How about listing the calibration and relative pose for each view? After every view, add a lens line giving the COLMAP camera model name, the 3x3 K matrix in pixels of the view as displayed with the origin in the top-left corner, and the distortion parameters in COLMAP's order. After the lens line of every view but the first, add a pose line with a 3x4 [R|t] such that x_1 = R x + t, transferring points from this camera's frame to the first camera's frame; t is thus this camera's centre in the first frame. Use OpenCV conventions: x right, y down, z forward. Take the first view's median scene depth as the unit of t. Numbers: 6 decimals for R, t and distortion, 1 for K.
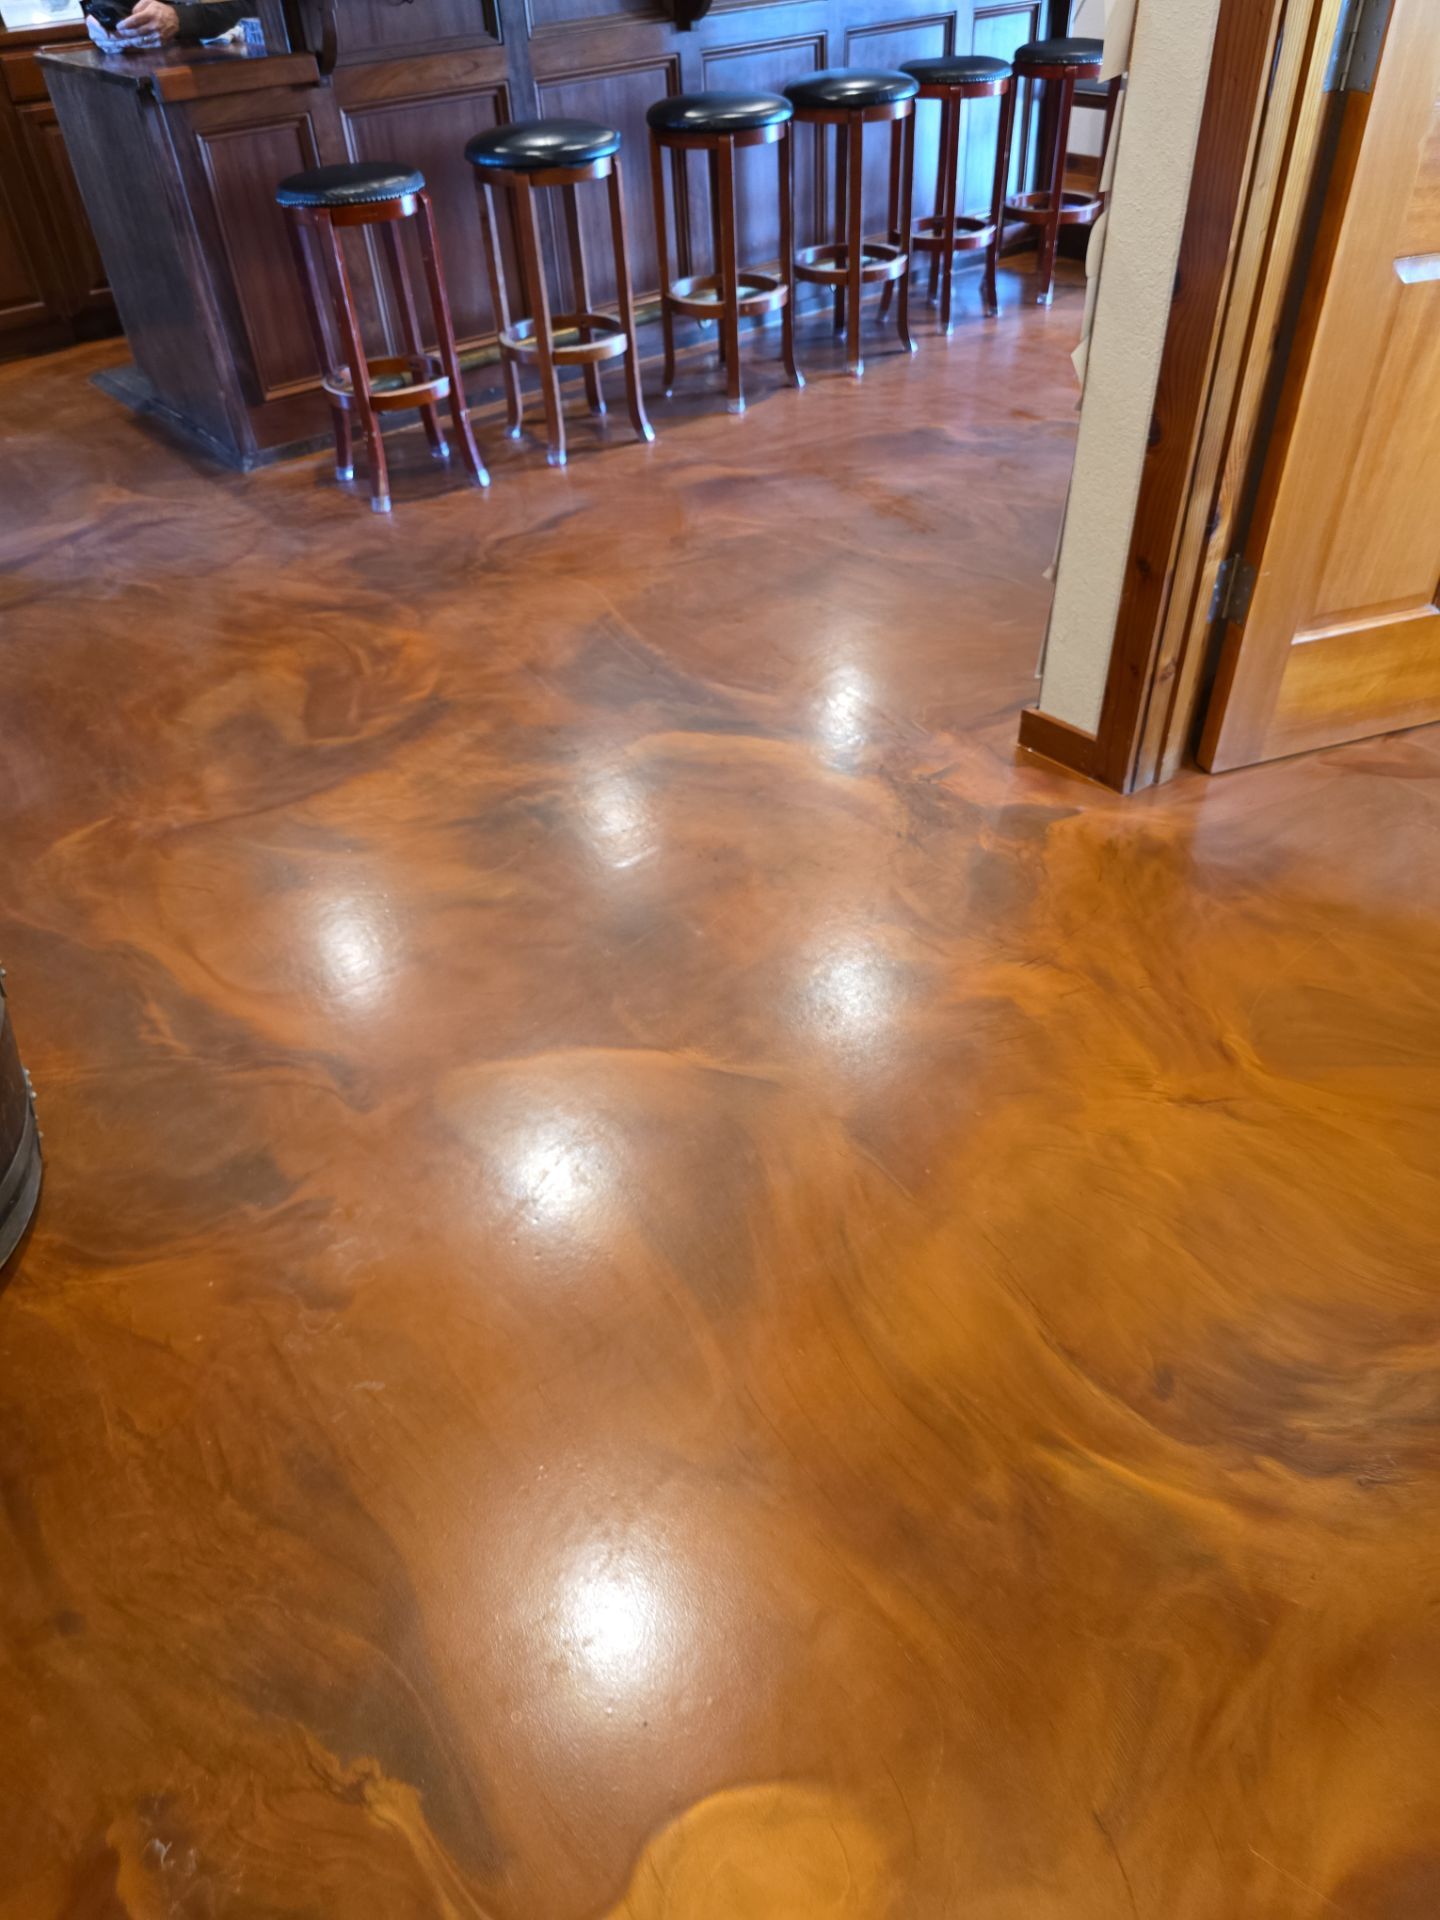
lens RADIAL K [[1302.0, 0, 715.8], [0, 1302.0, 967.2], [0, 0, 1]] dist [0.031774, -0.031349]
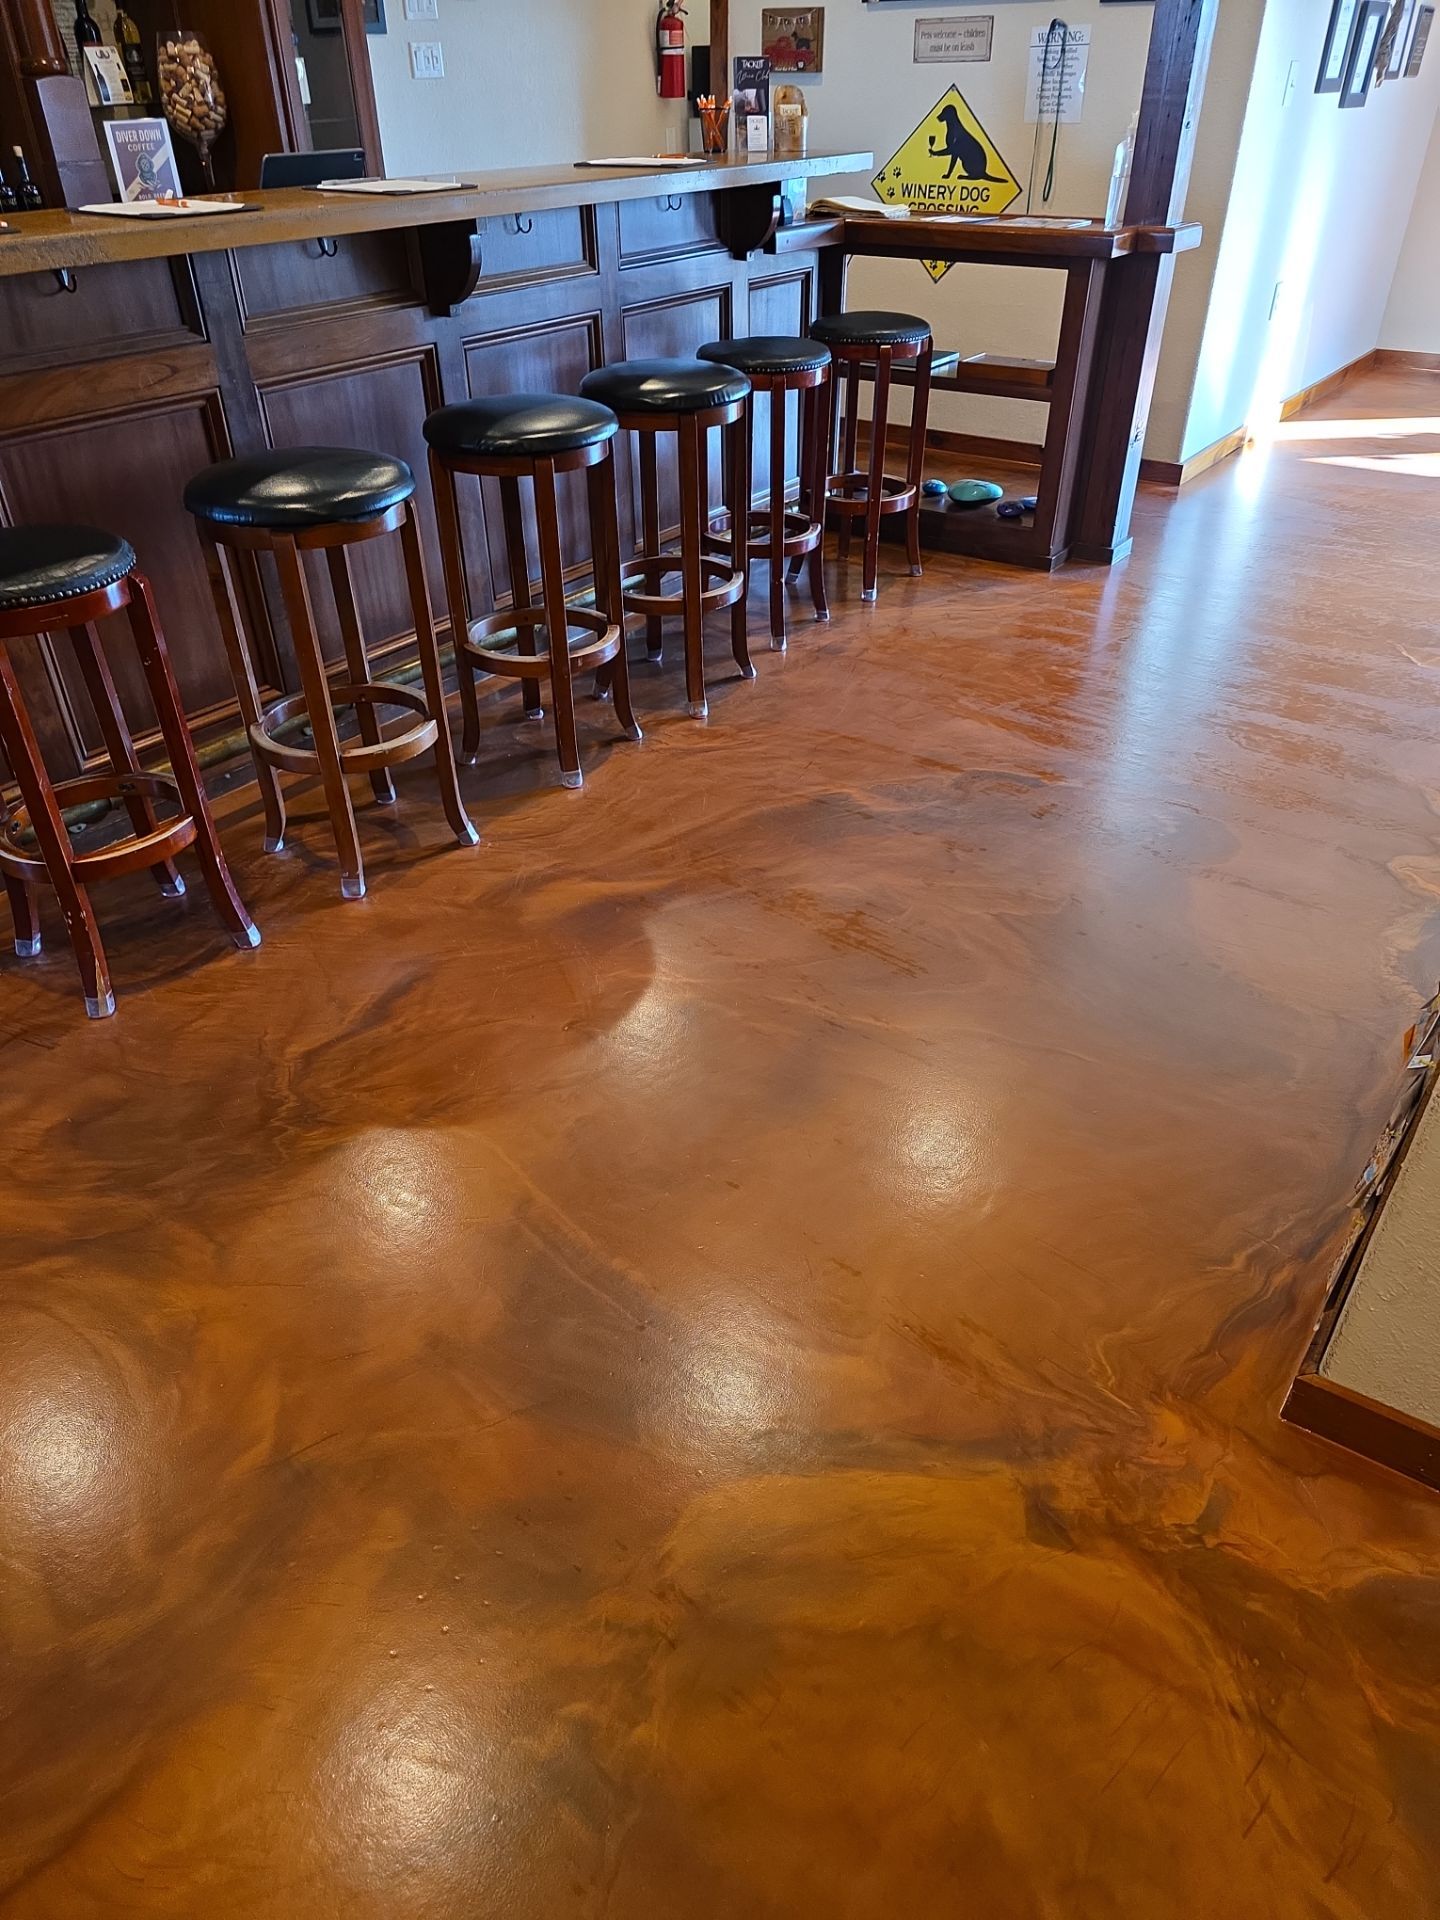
lens RADIAL K [[1297.0, 0, 705.0], [0, 1297.0, 998.3], [0, 0, 1]] dist [0.049983, -0.042761]
pose [[0.966426, -0.124157, 0.224957, -0.105826], [0.147536, 0.984933, -0.090225, -0.243734], [-0.210366, 0.120385, 0.970182, 0.288022]]
